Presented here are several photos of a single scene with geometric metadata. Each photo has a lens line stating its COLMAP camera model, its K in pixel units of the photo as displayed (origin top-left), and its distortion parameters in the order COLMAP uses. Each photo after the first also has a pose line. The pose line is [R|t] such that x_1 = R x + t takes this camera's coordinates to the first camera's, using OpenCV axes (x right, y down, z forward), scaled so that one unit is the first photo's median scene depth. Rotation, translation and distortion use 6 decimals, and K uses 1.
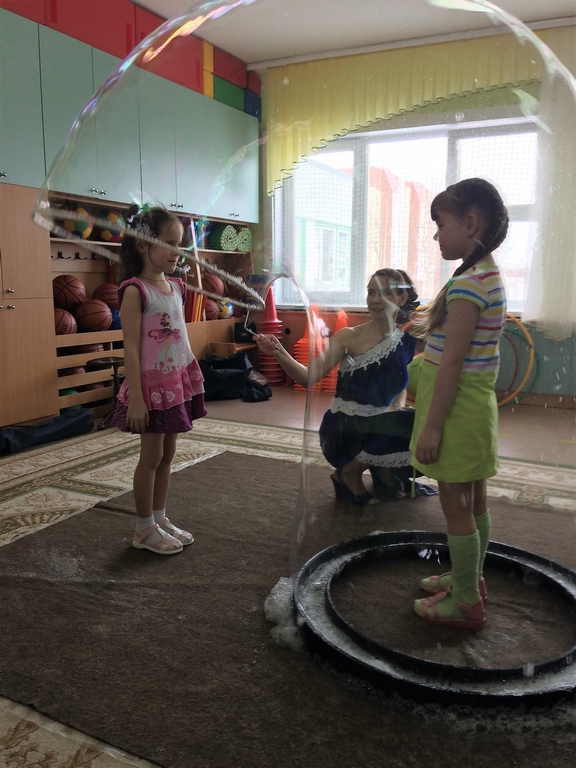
lens RADIAL K [[645.1, 0, 291.7], [0, 645.1, 394.3], [0, 0, 1]] dist [0.109492, -0.184478]
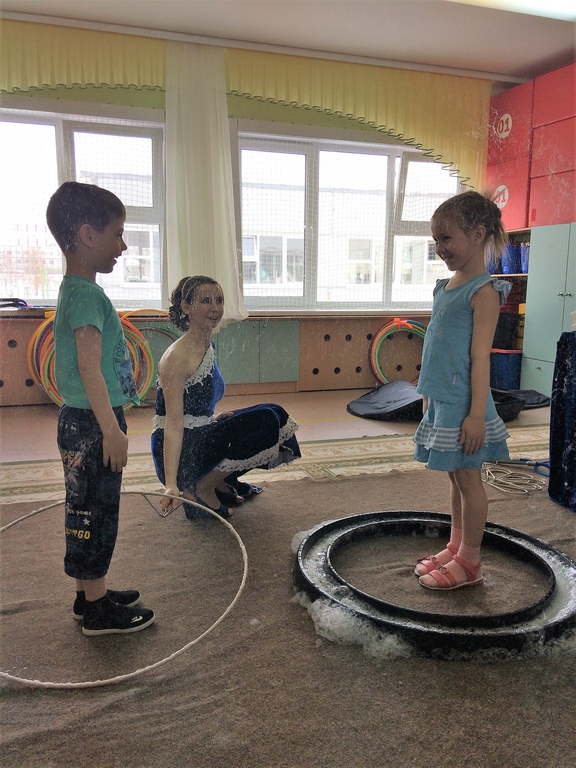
lens RADIAL K [[655.6, 0, 287.8], [0, 655.6, 378.1], [0, 0, 1]] dist [0.136173, -0.197772]
pose [[0.697964, -0.111766, 0.707358, -0.393875], [0.125382, 0.991561, 0.032955, -0.043331], [-0.705072, 0.065688, 0.706087, 0.186105]]
